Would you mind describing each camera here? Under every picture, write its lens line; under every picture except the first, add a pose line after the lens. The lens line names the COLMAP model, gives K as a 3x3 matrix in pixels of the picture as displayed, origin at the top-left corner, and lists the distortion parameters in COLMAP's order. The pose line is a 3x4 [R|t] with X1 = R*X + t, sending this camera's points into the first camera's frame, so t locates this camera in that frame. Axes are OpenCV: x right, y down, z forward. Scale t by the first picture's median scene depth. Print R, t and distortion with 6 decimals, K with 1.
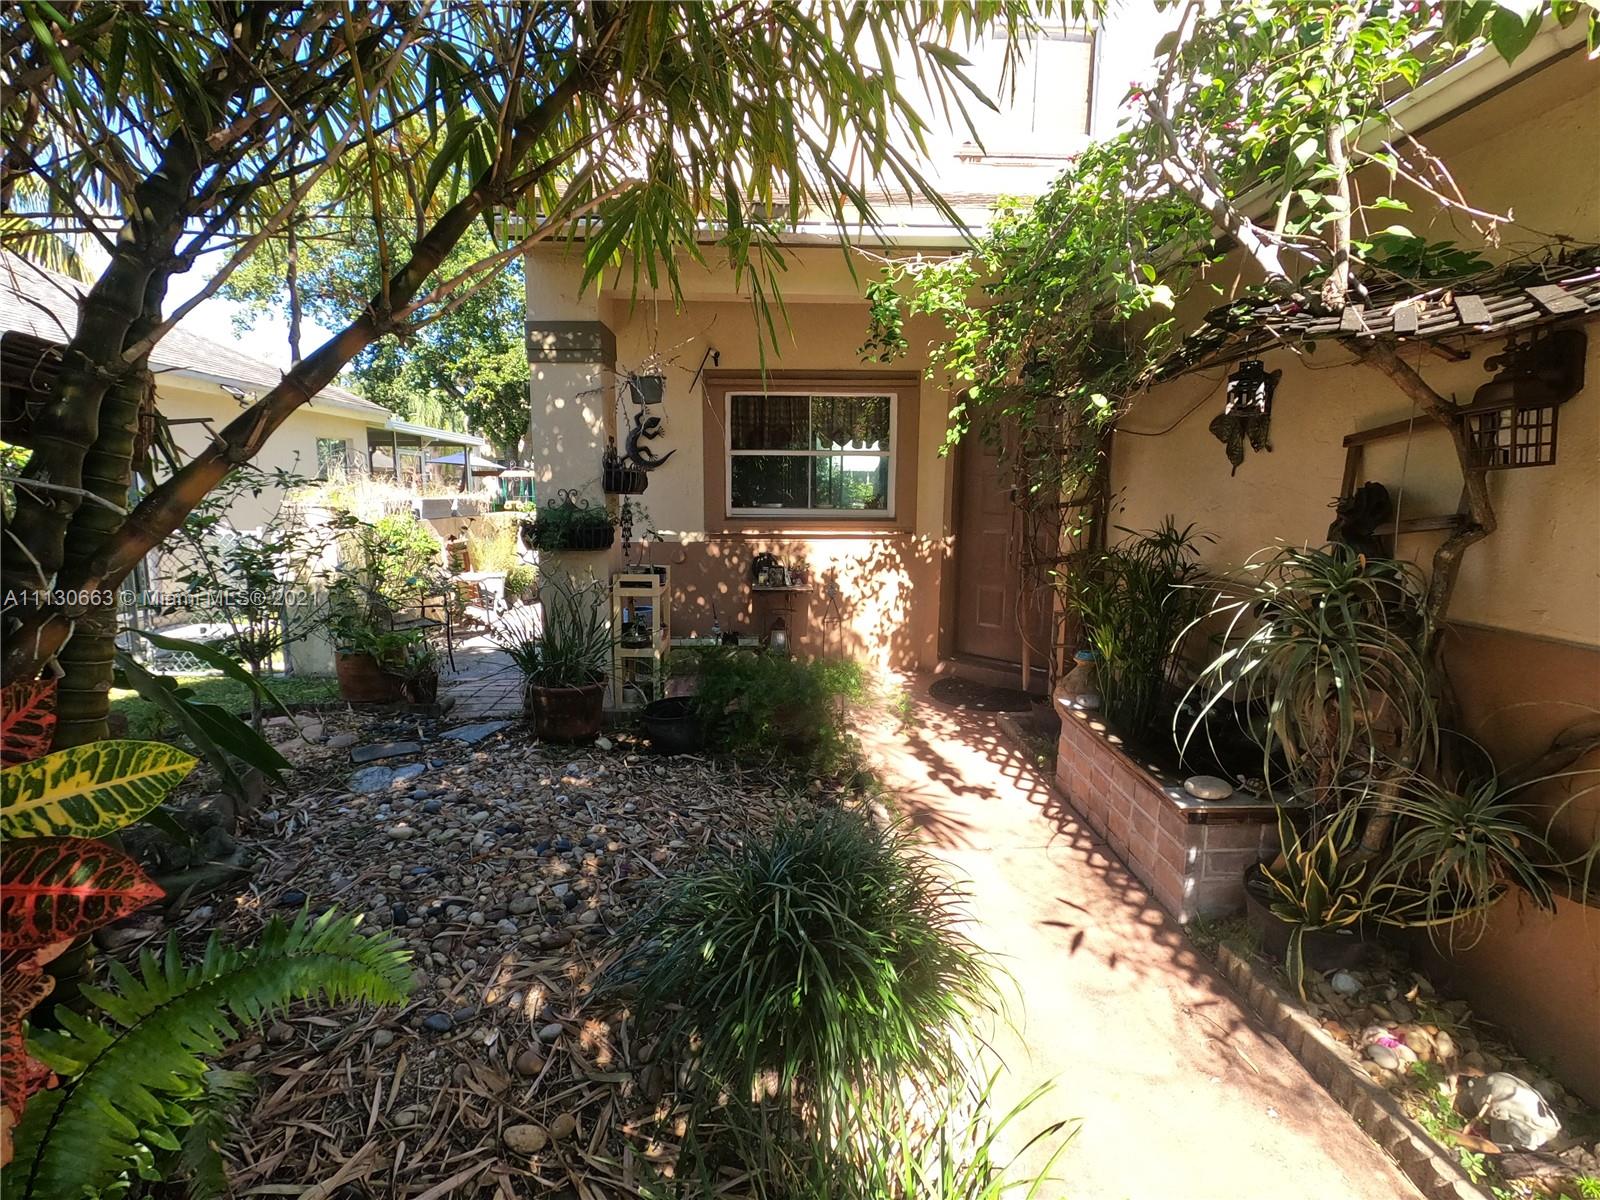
lens RADIAL K [[759.8, 0, 800.0], [0, 759.8, 600.0], [0, 0, 1]] dist [0.000650, 0.000945]
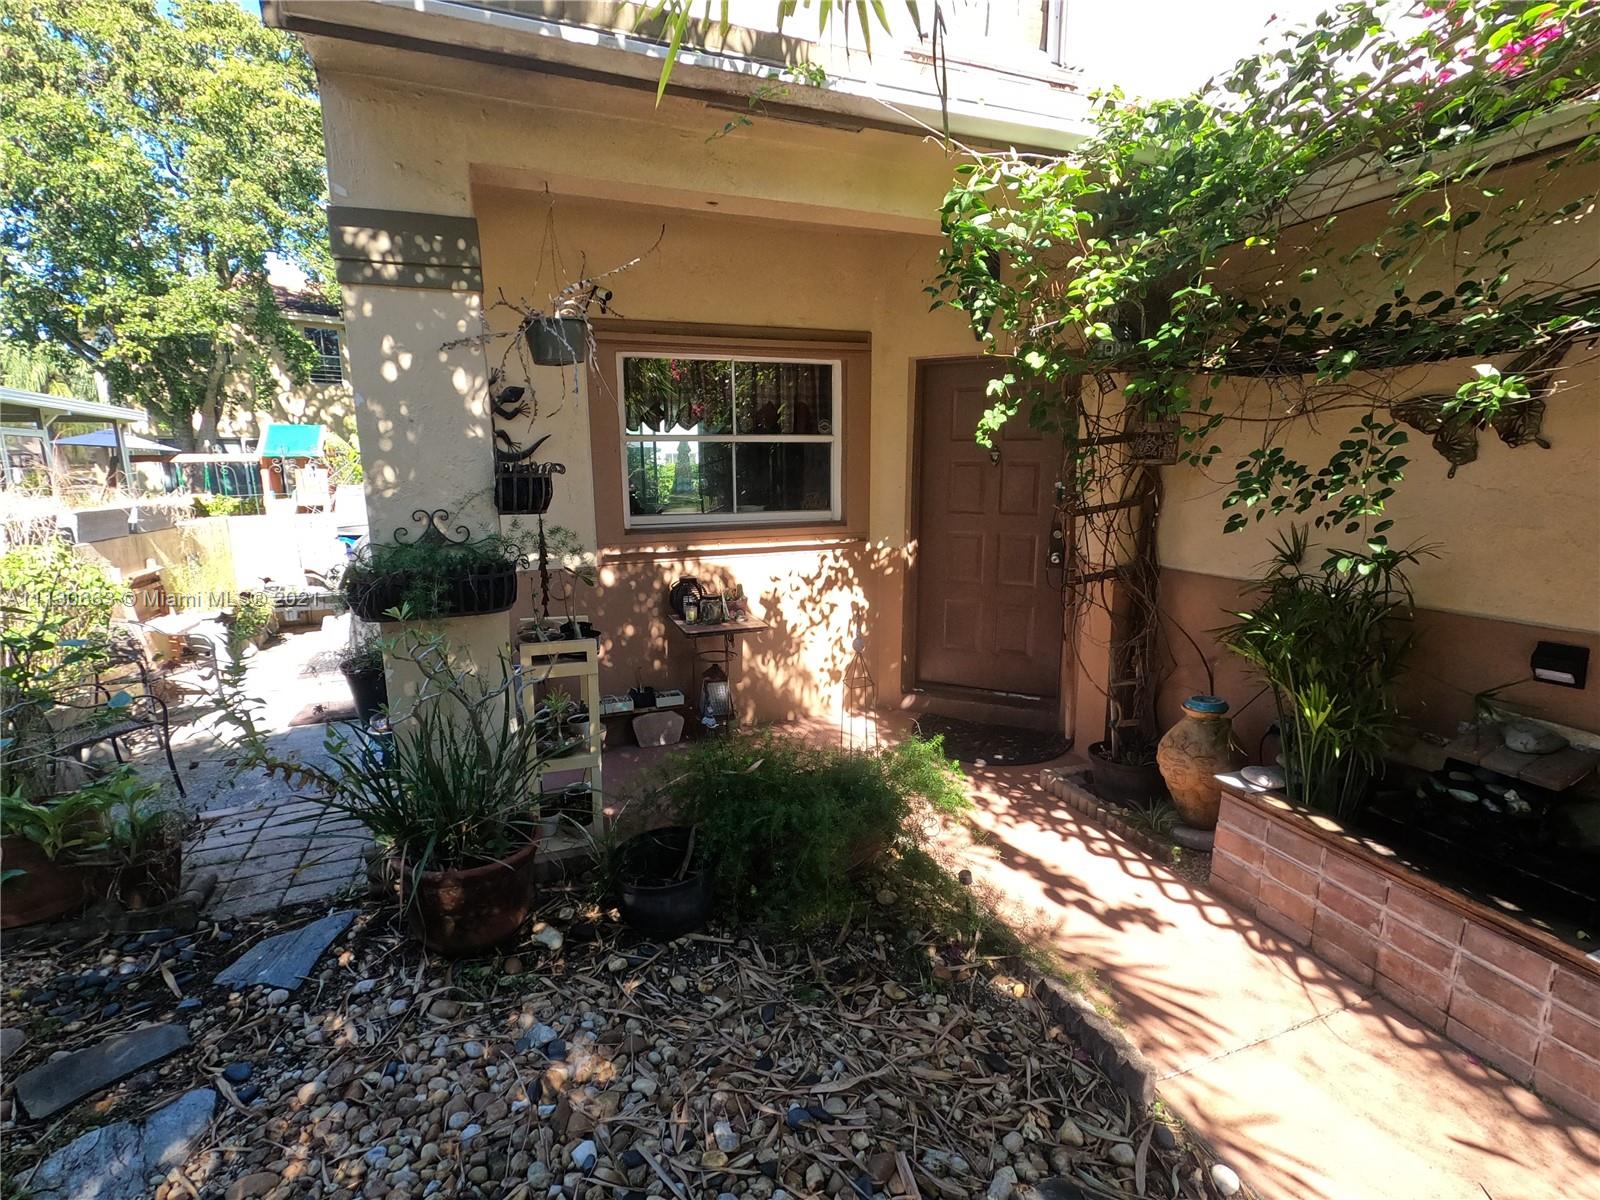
lens RADIAL K [[755.1, 0, 802.1], [0, 755.1, 601.9], [0, 0, 1]] dist [-0.002149, 0.000358]
pose [[0.943886, -0.075440, 0.321540, -0.214561], [0.063215, 0.996830, 0.048306, -0.080541], [-0.324165, -0.025269, 0.945663, 0.338211]]
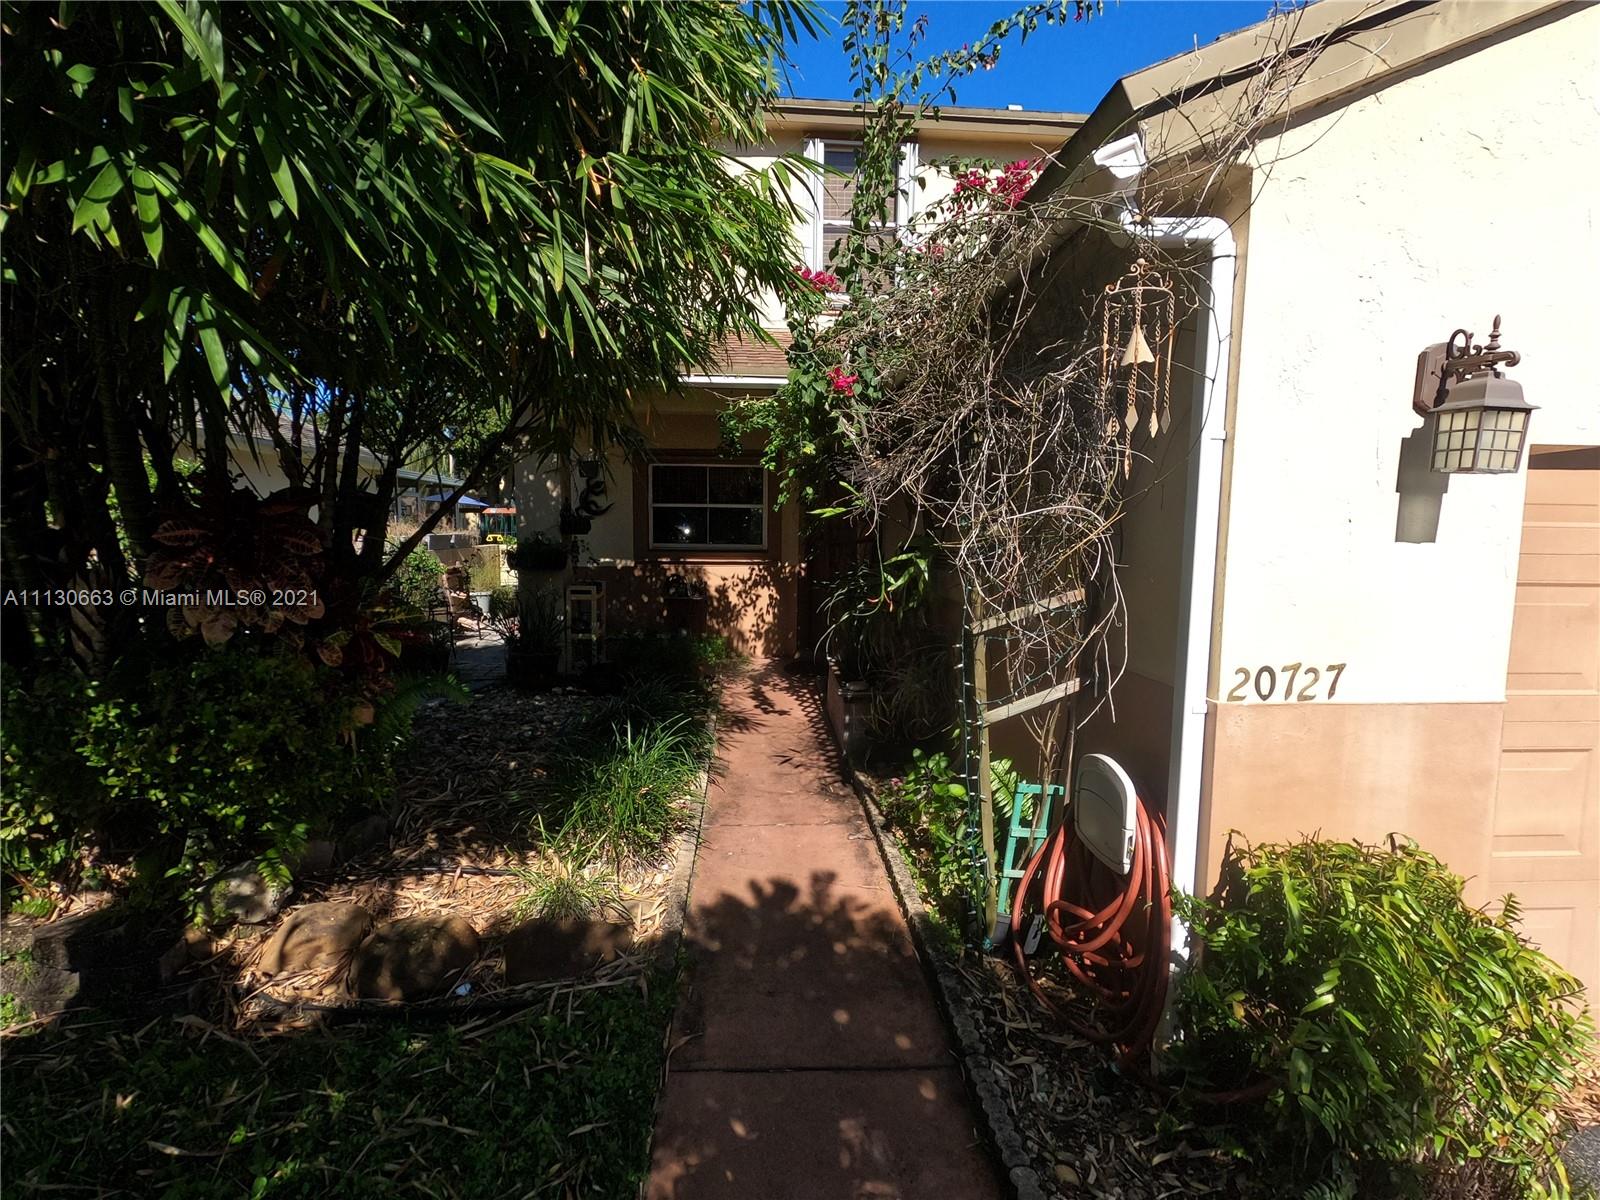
lens RADIAL K [[766.3, 0, 789.2], [0, 766.3, 596.7], [0, 0, 1]] dist [0.002819, 0.000216]
pose [[0.999921, 0.002838, 0.012226, 0.184569], [-0.002247, 0.998841, -0.048073, 0.060981], [-0.012349, 0.048042, 0.998769, -0.550727]]
